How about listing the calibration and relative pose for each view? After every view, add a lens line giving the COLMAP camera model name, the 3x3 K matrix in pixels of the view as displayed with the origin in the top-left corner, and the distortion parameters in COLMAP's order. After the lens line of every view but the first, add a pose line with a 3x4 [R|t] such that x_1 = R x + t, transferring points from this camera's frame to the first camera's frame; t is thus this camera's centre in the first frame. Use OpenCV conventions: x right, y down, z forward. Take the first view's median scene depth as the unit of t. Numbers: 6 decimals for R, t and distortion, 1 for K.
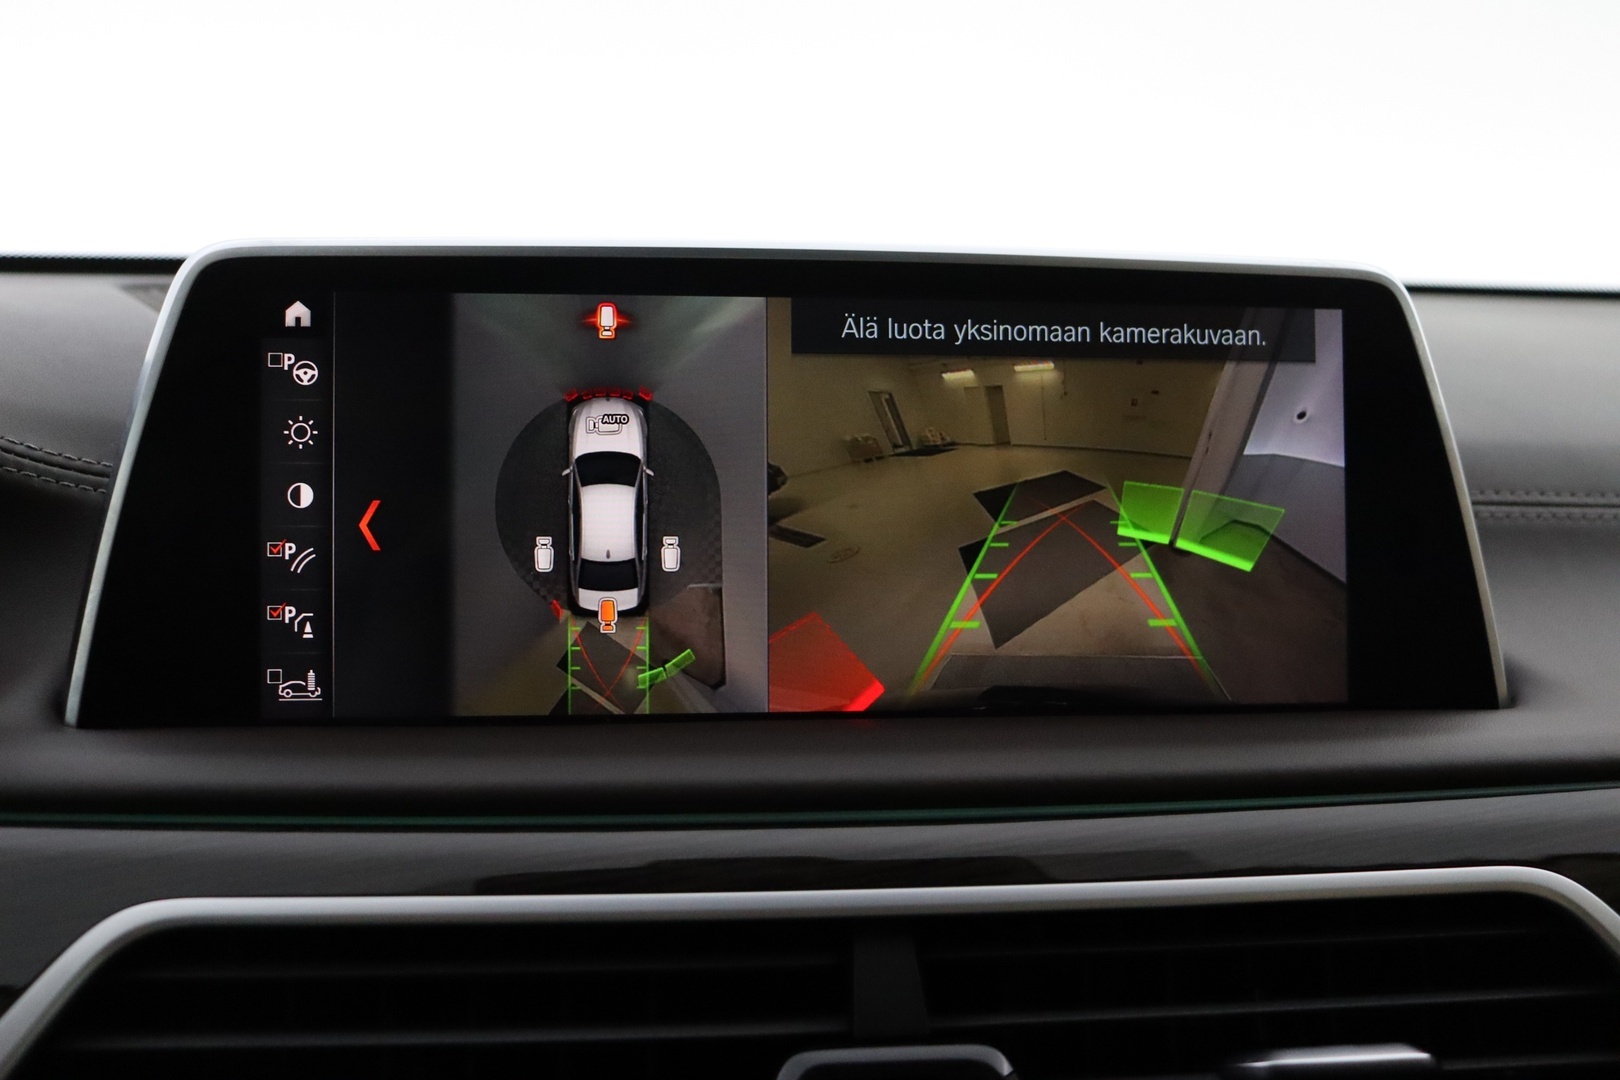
lens RADIAL K [[1819.2, 0, 726.0], [0, 1819.2, 567.8], [0, 0, 1]] dist [-0.132811, 0.000000]
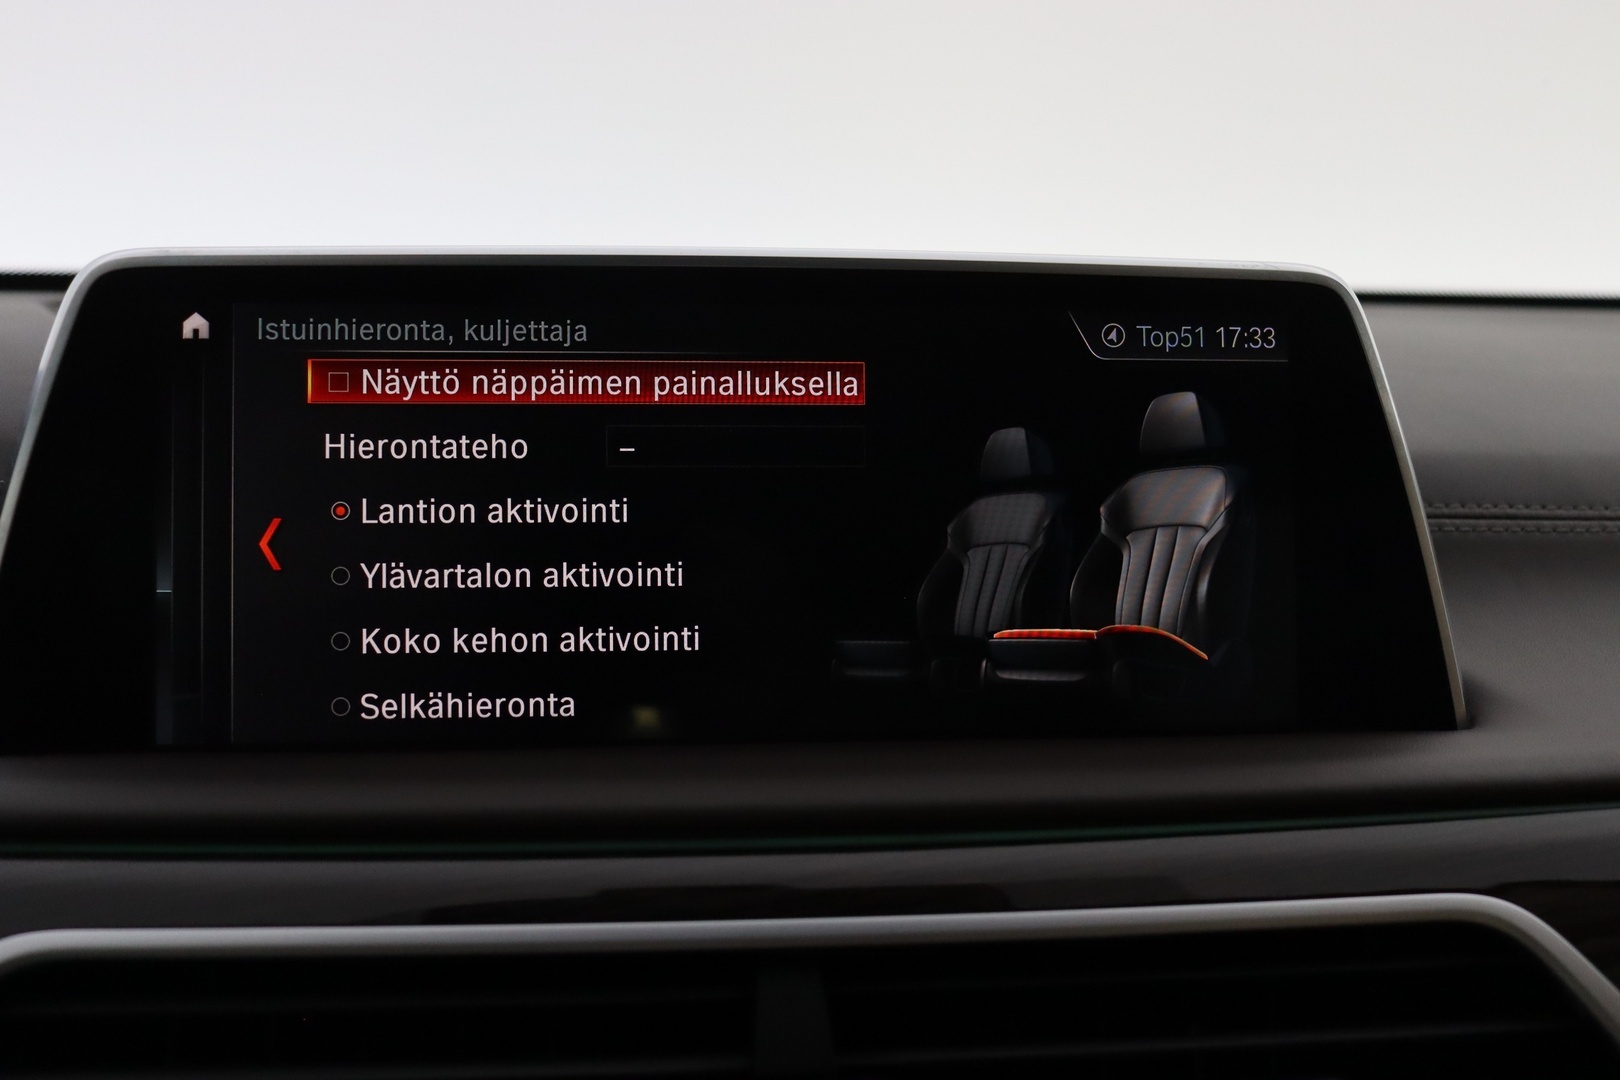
lens RADIAL K [[1857.2, 0, 853.5], [0, 1857.2, 600.0], [0, 0, 1]] dist [-0.096851, 0.000000]
pose [[0.999904, -0.004244, 0.013173, 0.101237], [0.004139, 0.999960, 0.007943, 0.000007], [-0.013206, -0.007888, 0.999882, 0.014301]]
